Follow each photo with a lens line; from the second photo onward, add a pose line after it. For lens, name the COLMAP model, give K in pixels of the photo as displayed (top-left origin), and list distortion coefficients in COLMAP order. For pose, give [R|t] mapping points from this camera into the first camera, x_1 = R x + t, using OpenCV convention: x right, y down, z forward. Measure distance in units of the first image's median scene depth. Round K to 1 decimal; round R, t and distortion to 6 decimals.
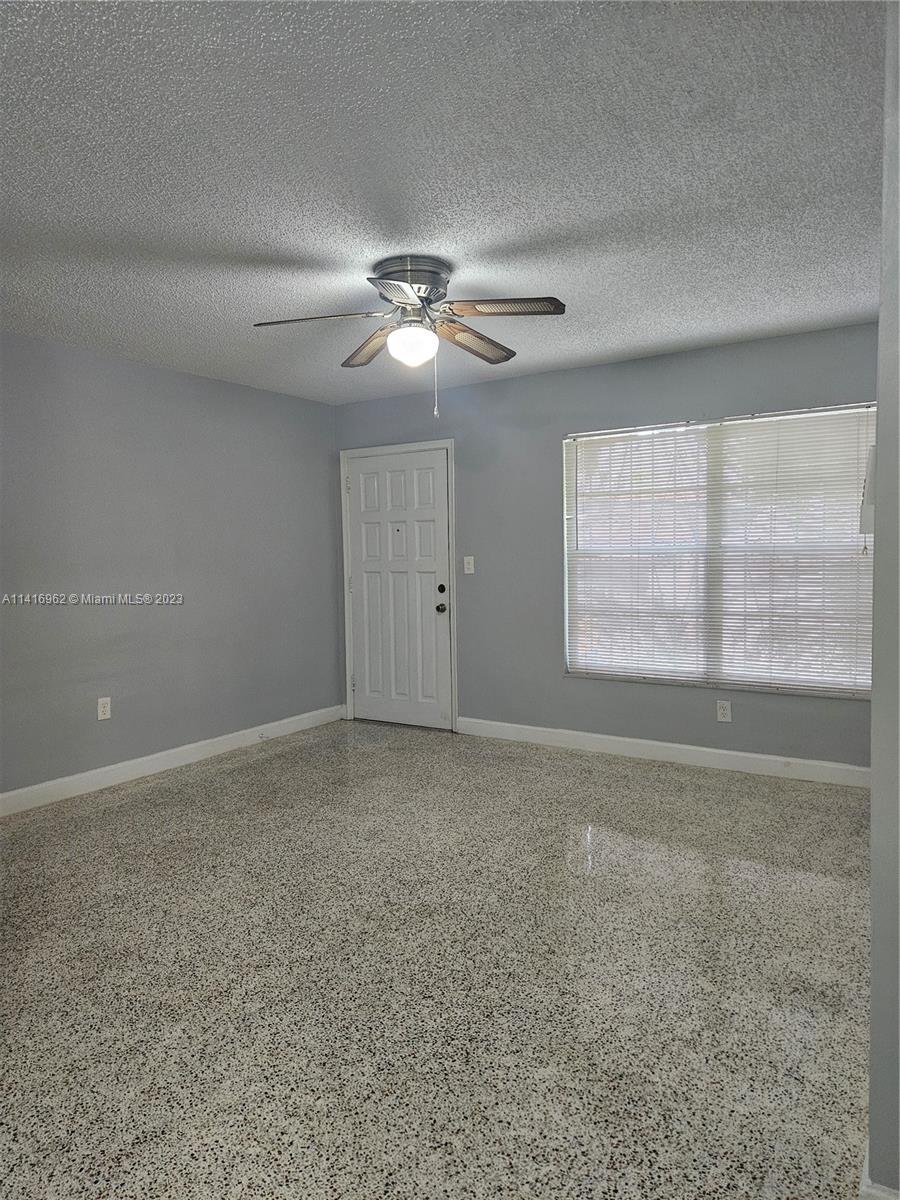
lens RADIAL K [[806.6, 0, 450.0], [0, 806.6, 600.3], [0, 0, 1]] dist [0.001711, 0.000476]
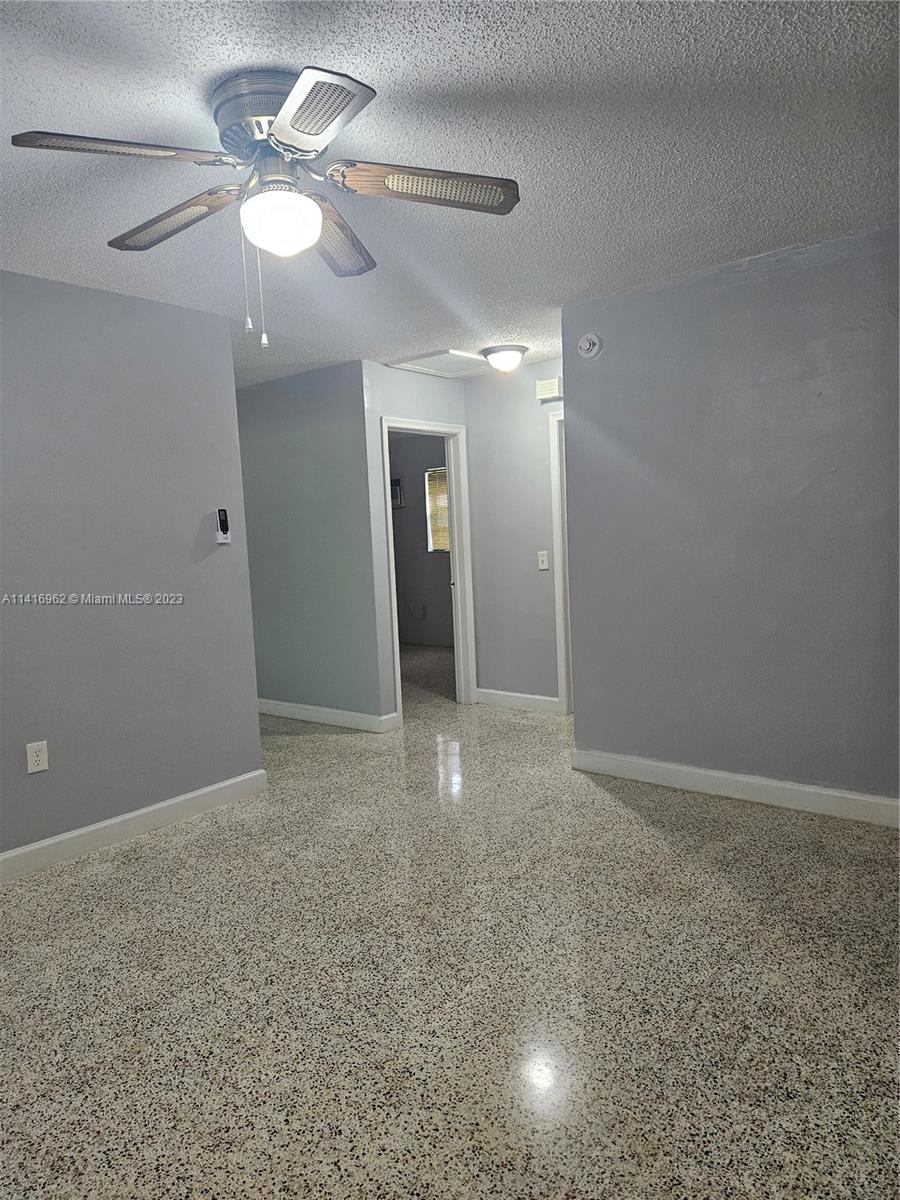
lens RADIAL K [[806.6, 0, 450.1], [0, 806.6, 600.5], [0, 0, 1]] dist [0.001711, 0.000476]
pose [[-0.990632, 0.050691, 0.126798, -0.271039], [0.068735, 0.987442, 0.142244, -0.115980], [-0.117995, 0.149627, -0.981677, 1.856587]]
